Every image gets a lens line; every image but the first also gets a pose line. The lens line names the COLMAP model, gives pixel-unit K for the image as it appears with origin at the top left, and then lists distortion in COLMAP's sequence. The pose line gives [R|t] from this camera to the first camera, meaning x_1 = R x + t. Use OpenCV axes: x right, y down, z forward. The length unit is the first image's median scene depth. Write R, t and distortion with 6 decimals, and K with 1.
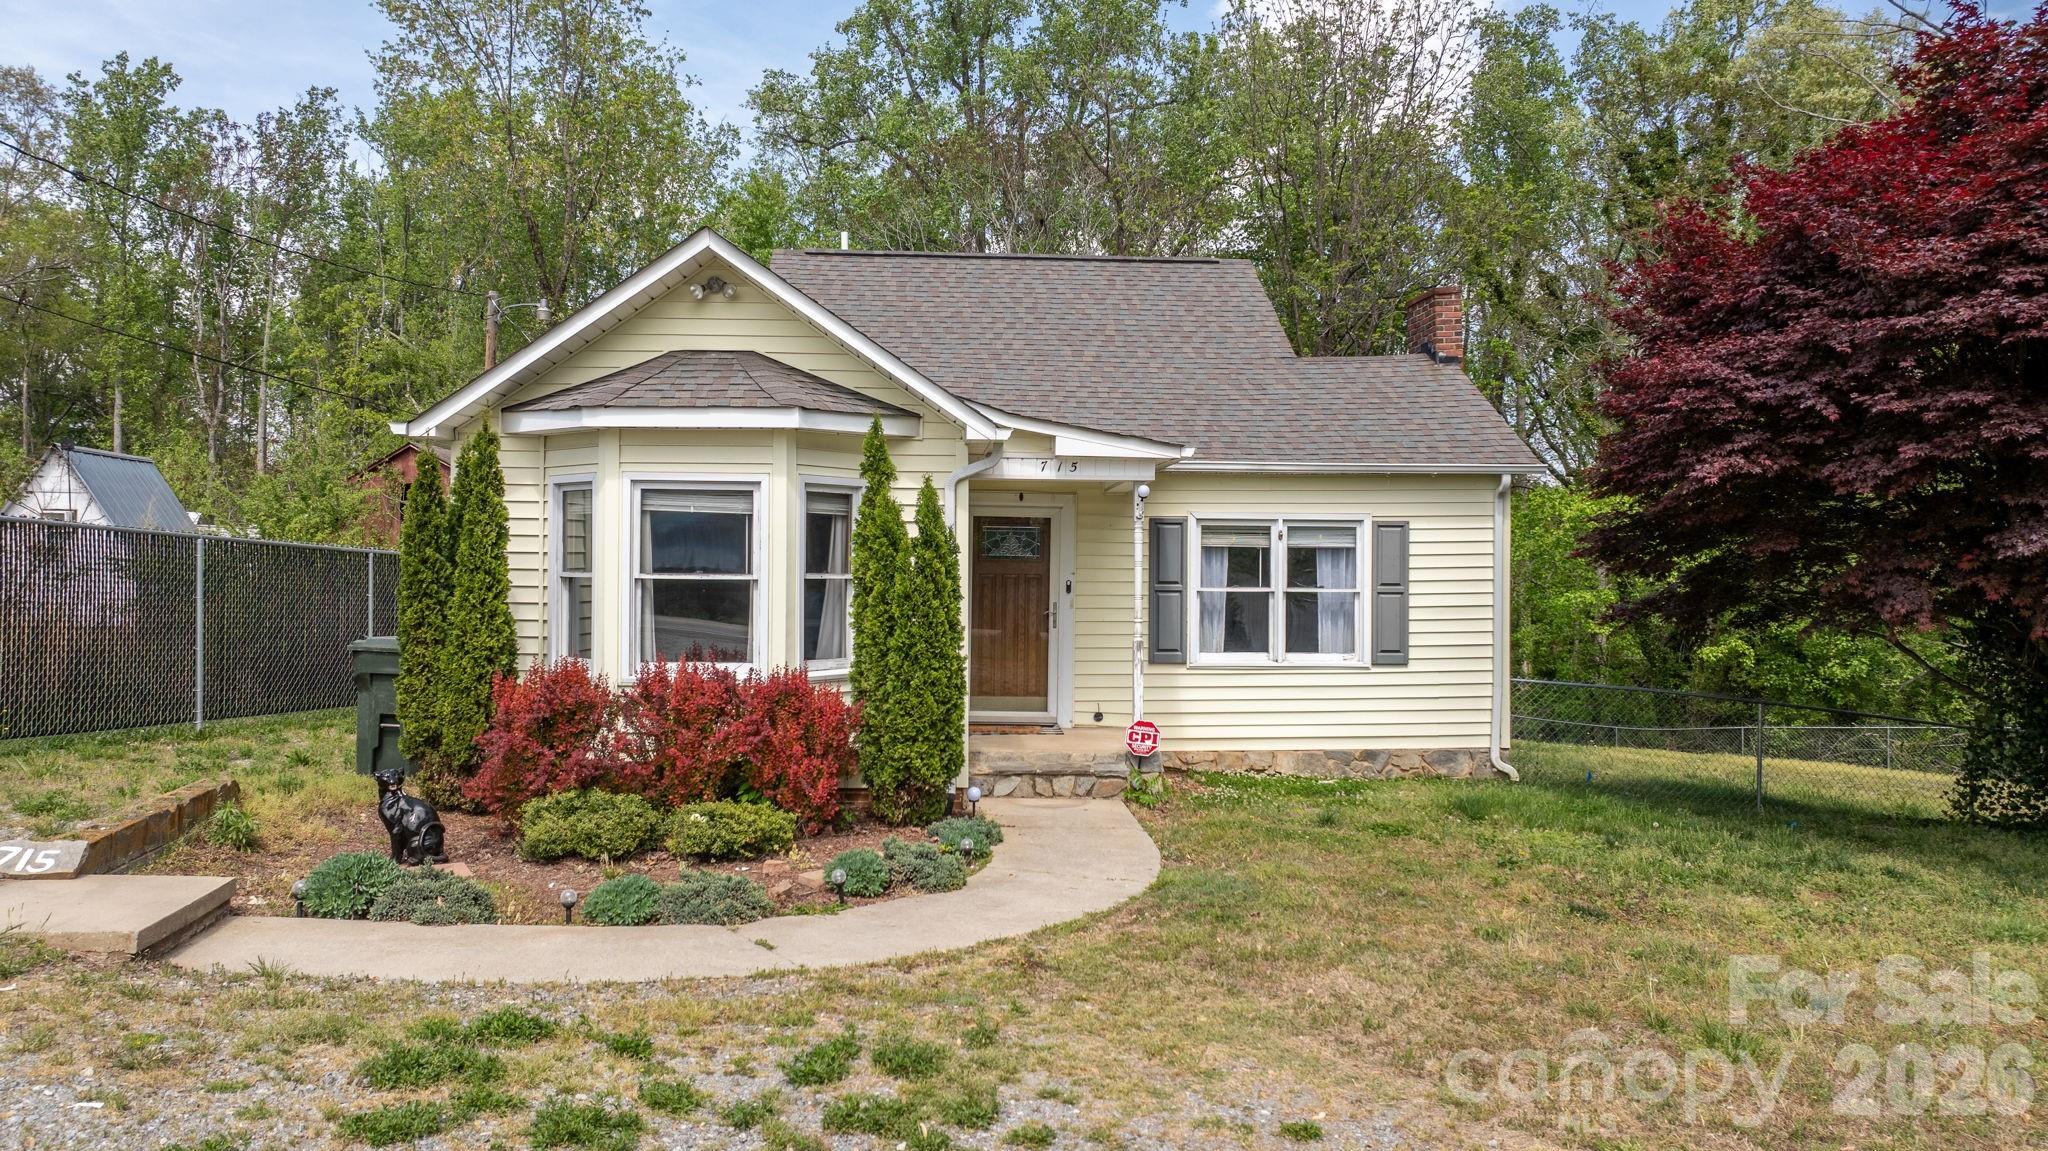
lens RADIAL K [[1489.4, 0, 1024.0], [0, 1489.4, 569.1], [0, 0, 1]] dist [-0.005350, 0.006211]
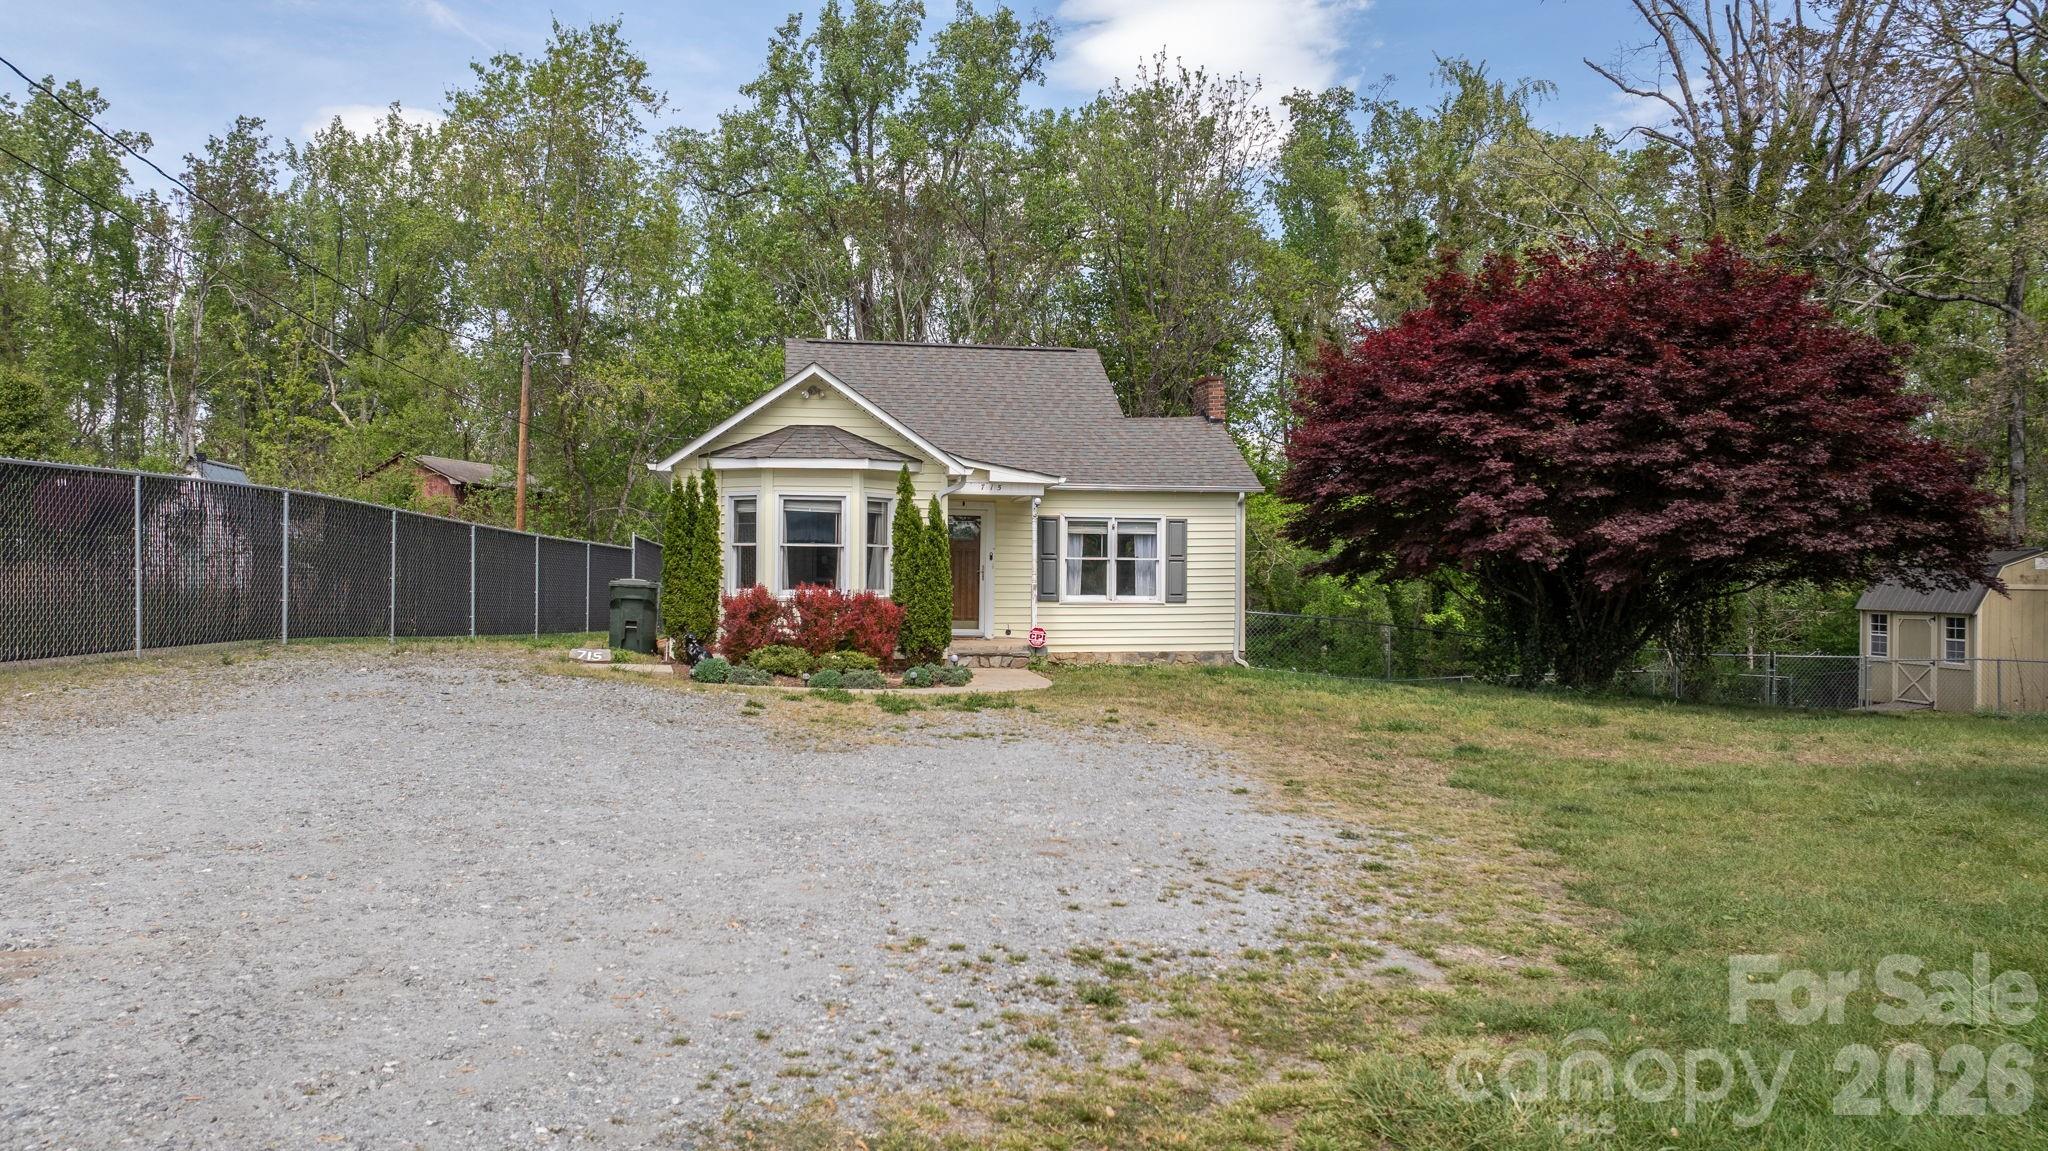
lens RADIAL K [[1489.4, 0, 1029.4], [0, 1489.4, 575.0], [0, 0, 1]] dist [-0.005350, 0.006211]
pose [[0.994415, 0.000939, 0.105532, -0.104639], [-0.001276, 0.999994, 0.003123, 0.027518], [-0.105529, -0.003240, 0.994411, -0.693744]]
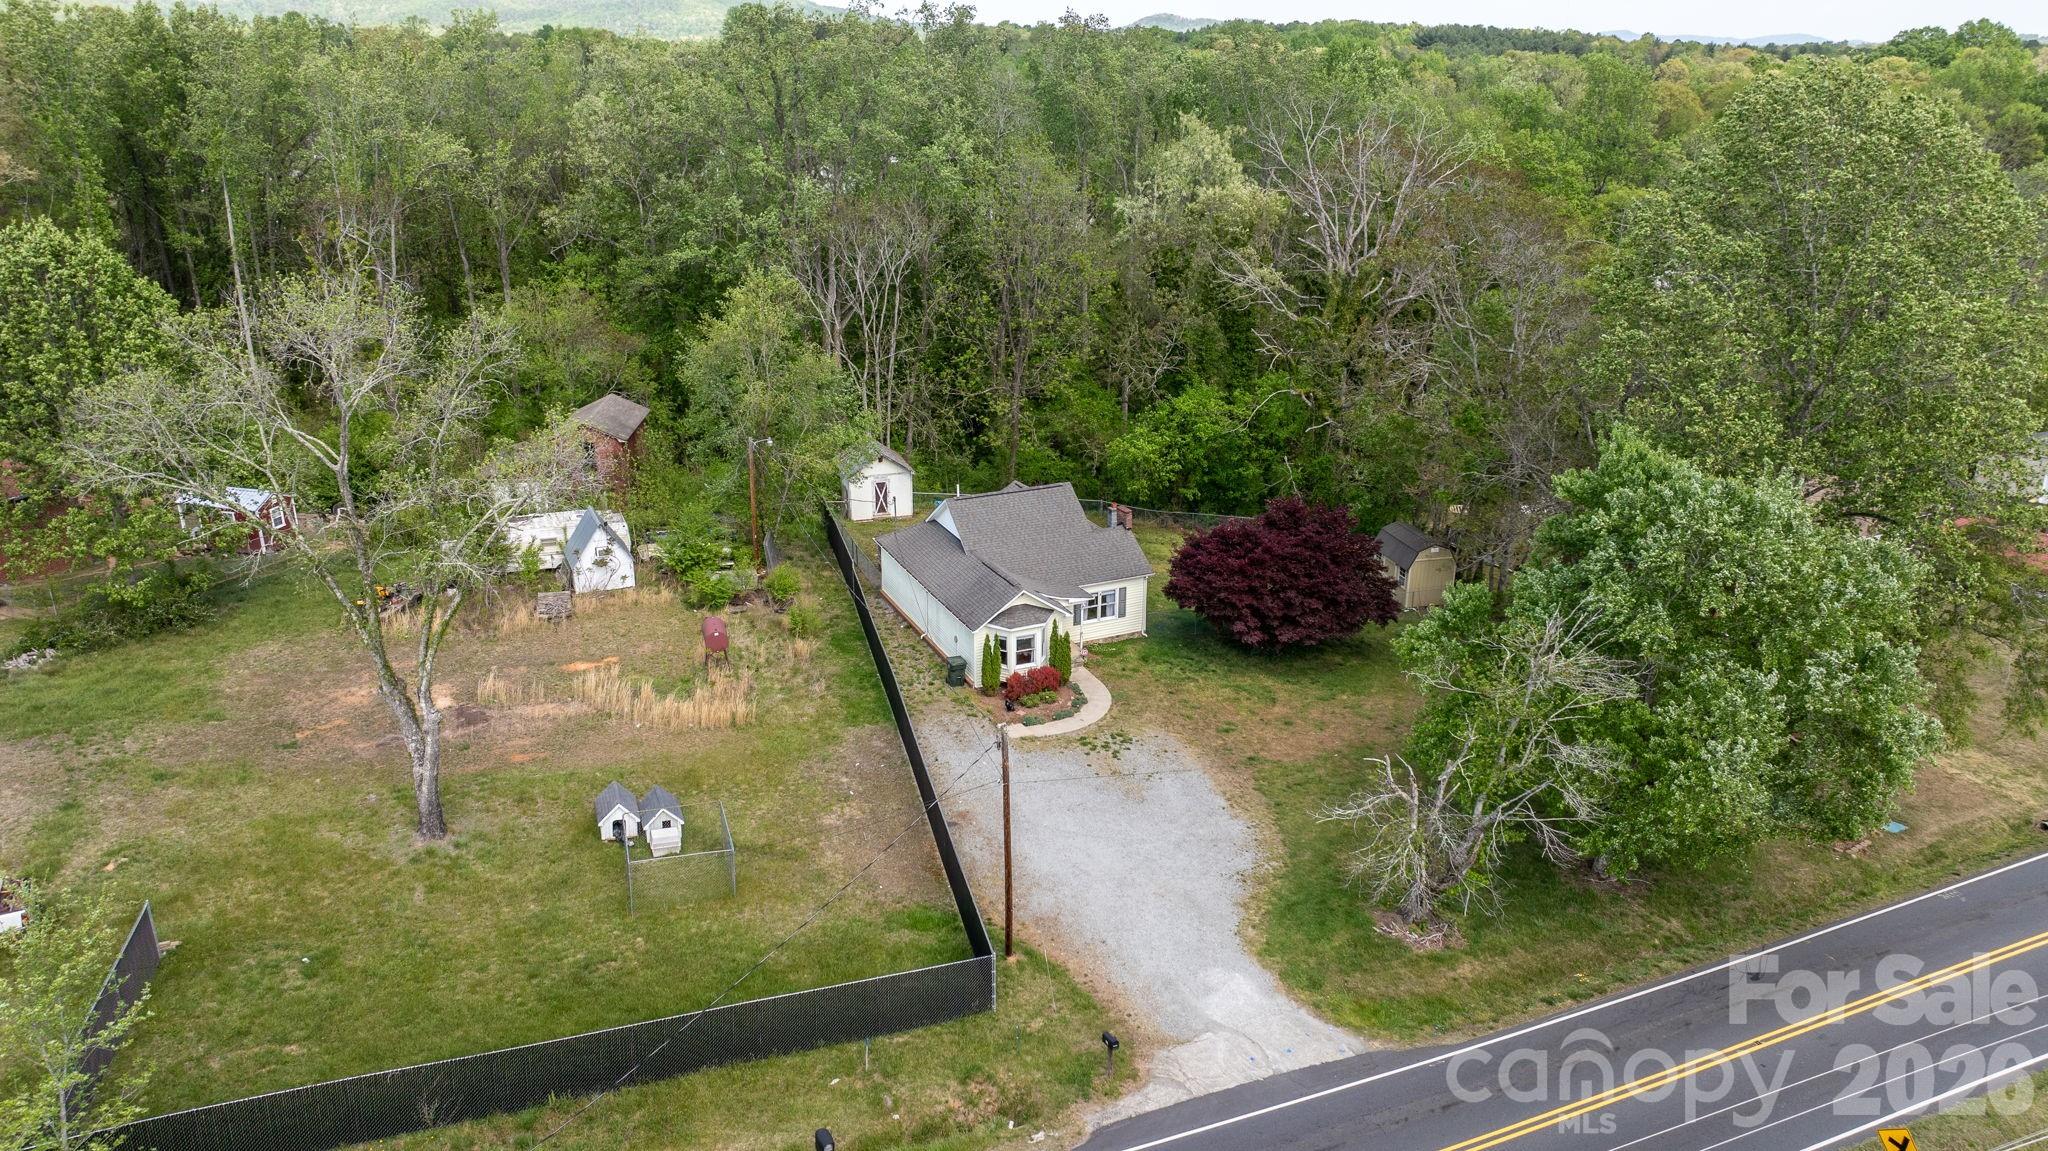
lens RADIAL K [[1489.4, 0, 1021.8], [0, 1489.4, 575.6], [0, 0, 1]] dist [-0.005350, 0.006211]
pose [[0.941058, -0.133360, 0.310845, -1.431913], [0.017983, 0.937421, 0.347734, -1.634224], [-0.337766, -0.321648, 0.884566, -2.863458]]
